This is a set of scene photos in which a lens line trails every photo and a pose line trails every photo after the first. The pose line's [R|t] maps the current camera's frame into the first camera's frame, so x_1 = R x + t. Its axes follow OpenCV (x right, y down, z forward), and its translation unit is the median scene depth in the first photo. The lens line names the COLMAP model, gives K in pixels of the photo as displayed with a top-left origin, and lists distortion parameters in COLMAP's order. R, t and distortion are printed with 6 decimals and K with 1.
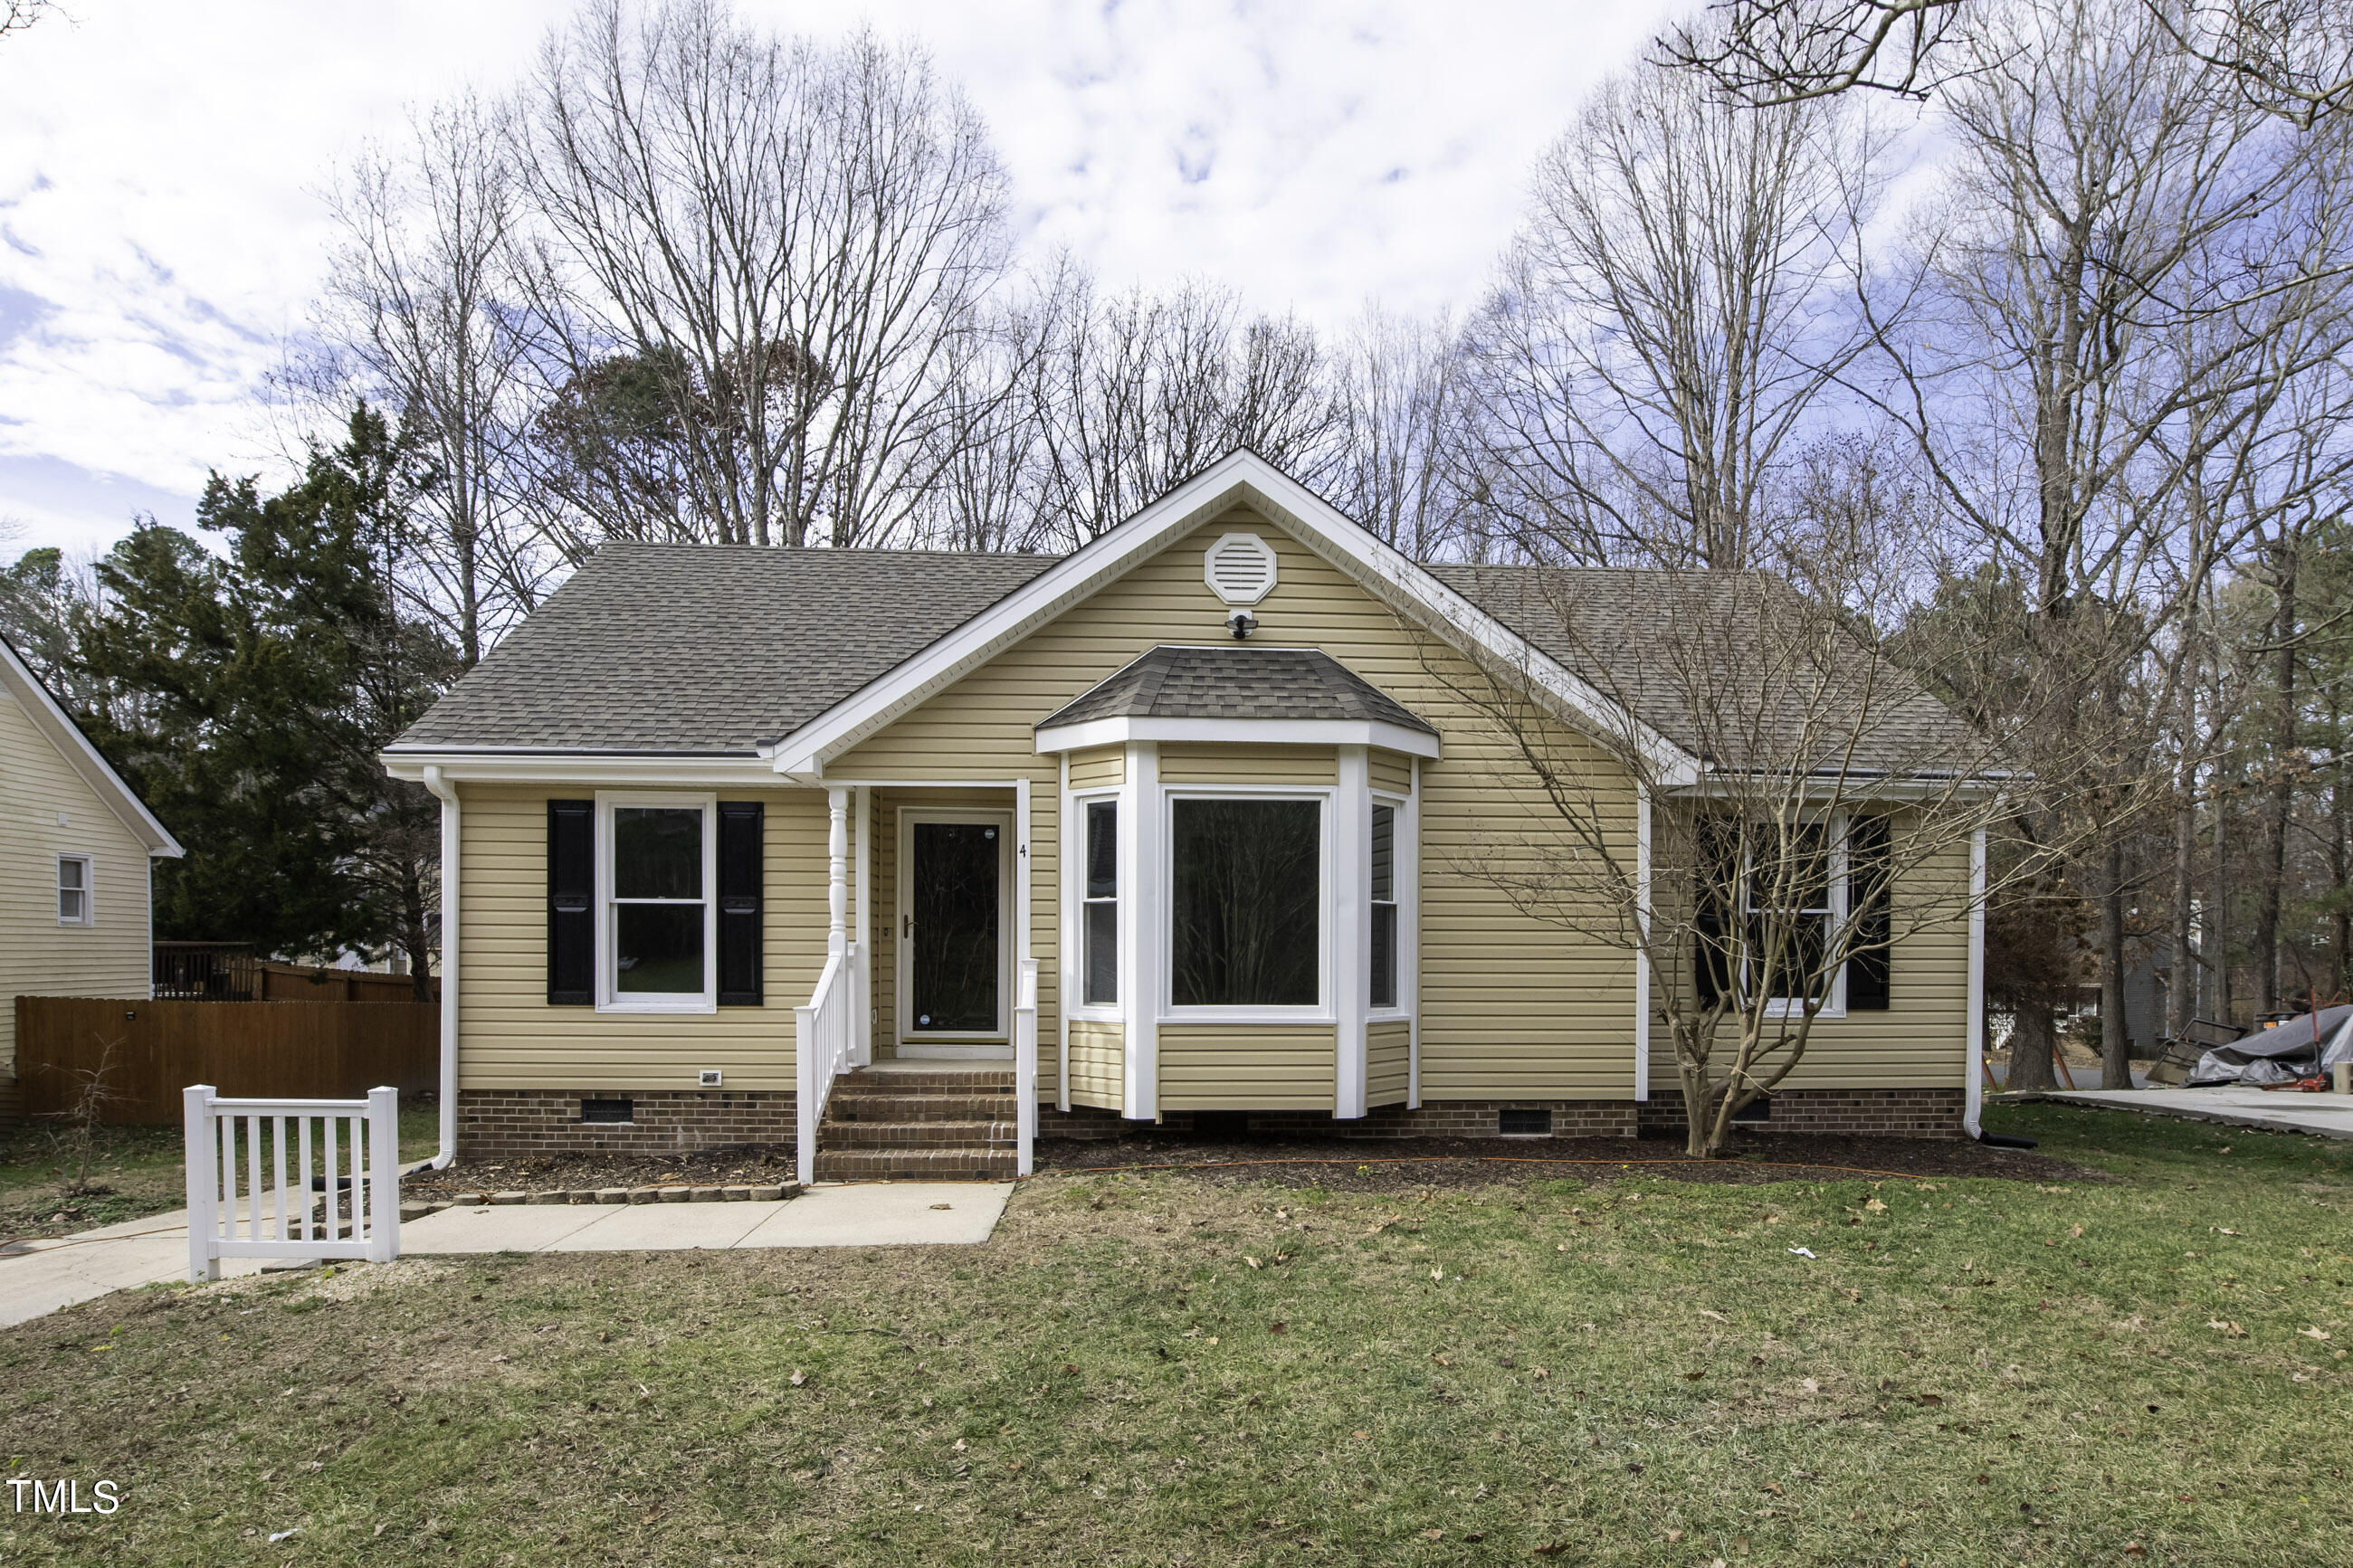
lens RADIAL K [[974.7, 0, 1176.5], [0, 974.7, 784.0], [0, 0, 1]] dist [-0.005289, -0.000335]
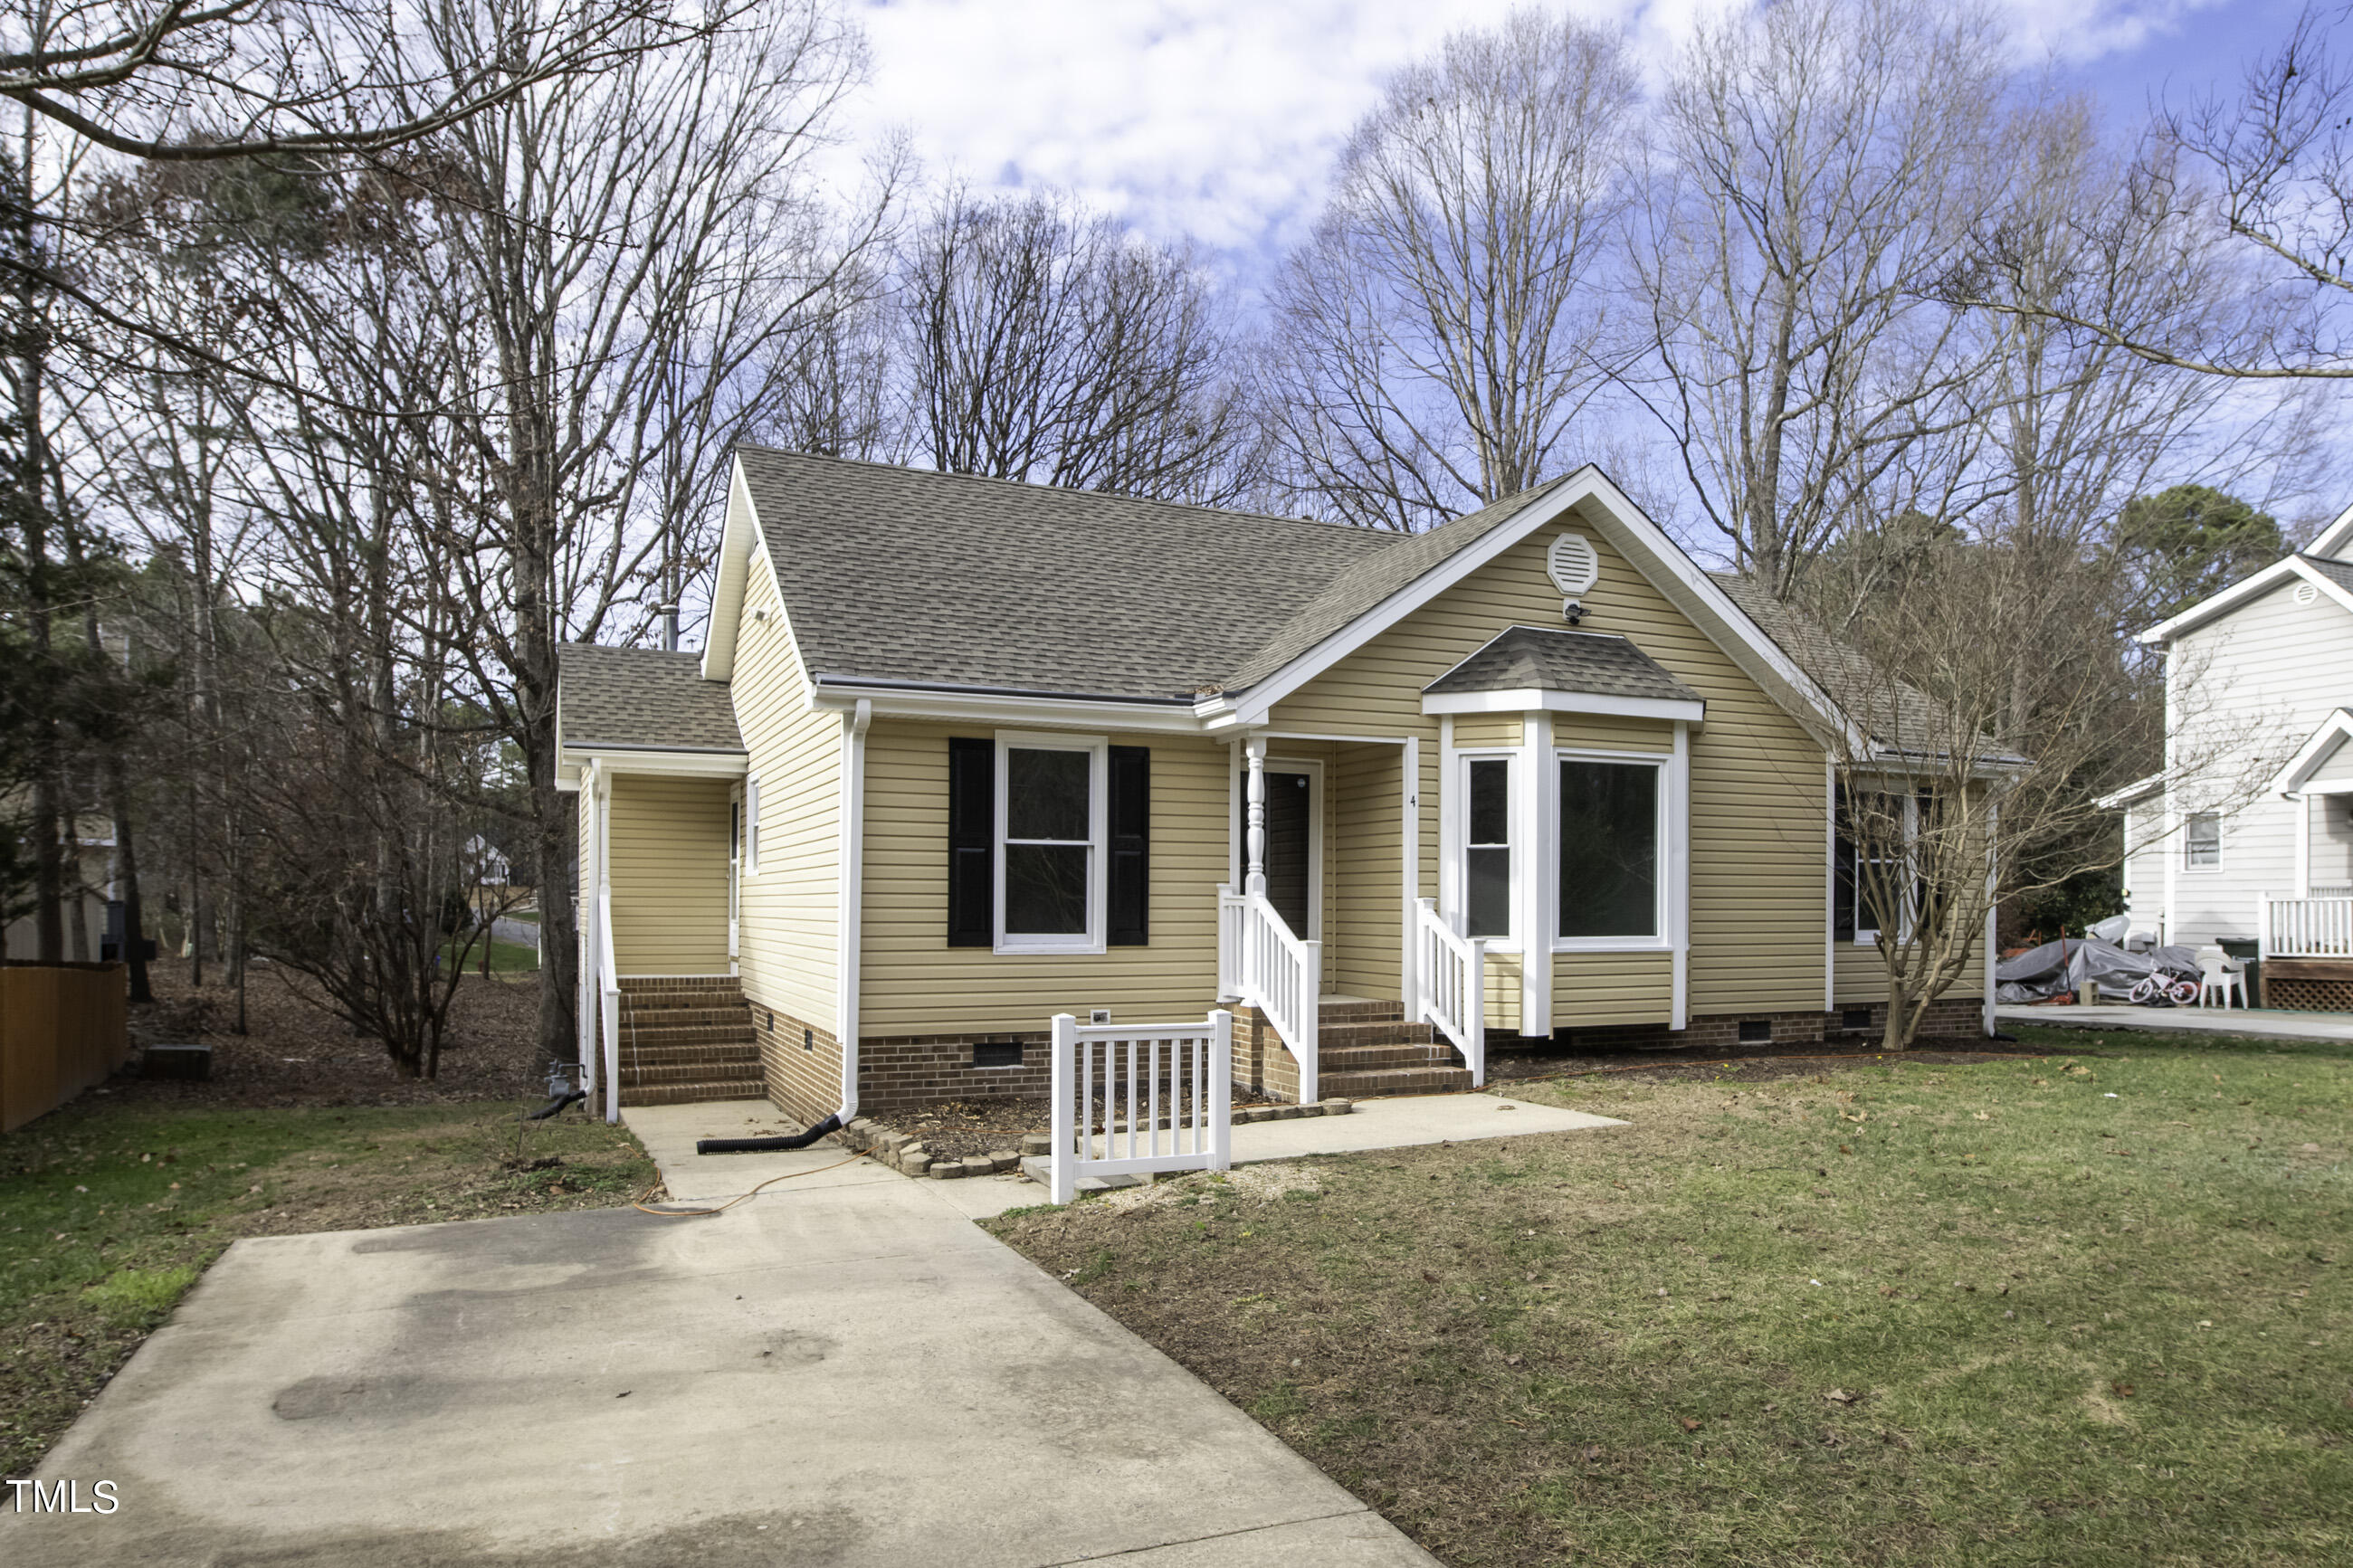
lens RADIAL K [[1046.5, 0, 1176.3], [0, 1046.5, 701.3], [0, 0, 1]] dist [0.002192, 0.000213]
pose [[0.961175, 0.049253, 0.271507, -0.725510], [-0.043446, 0.998681, -0.027363, -0.001088], [-0.272496, 0.014505, 0.962048, -0.079679]]
